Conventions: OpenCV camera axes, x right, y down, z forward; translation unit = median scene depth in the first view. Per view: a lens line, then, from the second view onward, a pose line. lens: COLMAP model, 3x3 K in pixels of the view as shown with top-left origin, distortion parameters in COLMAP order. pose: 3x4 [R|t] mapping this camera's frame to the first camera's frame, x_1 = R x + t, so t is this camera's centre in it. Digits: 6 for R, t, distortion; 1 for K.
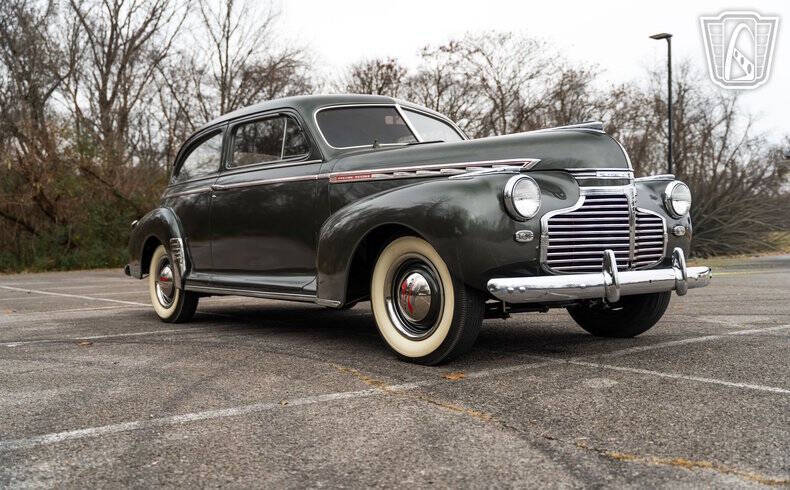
lens RADIAL K [[698.7, 0, 395.0], [0, 698.7, 245.0], [0, 0, 1]] dist [-0.038636, -0.017192]
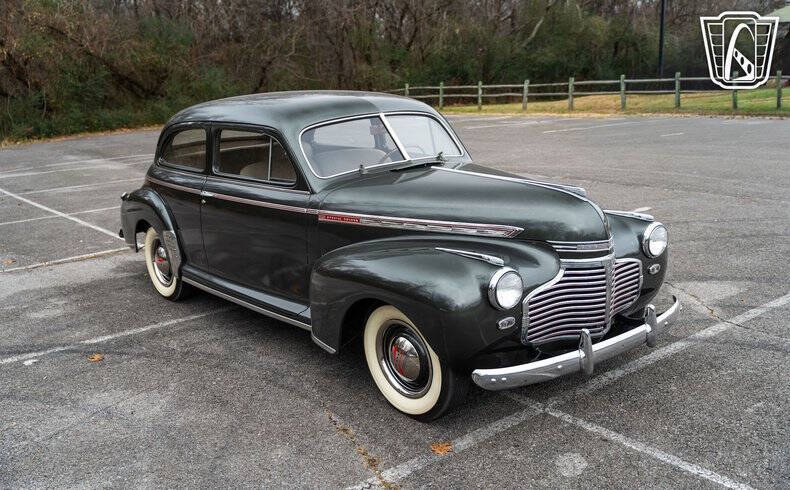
lens RADIAL K [[698.7, 0, 395.0], [0, 698.7, 245.0], [0, 0, 1]] dist [-0.038636, -0.017192]
pose [[0.999303, -0.034029, 0.015364, 0.001079], [0.028909, 0.965614, 0.258367, -0.373206], [-0.023628, -0.257743, 0.965925, -0.002535]]
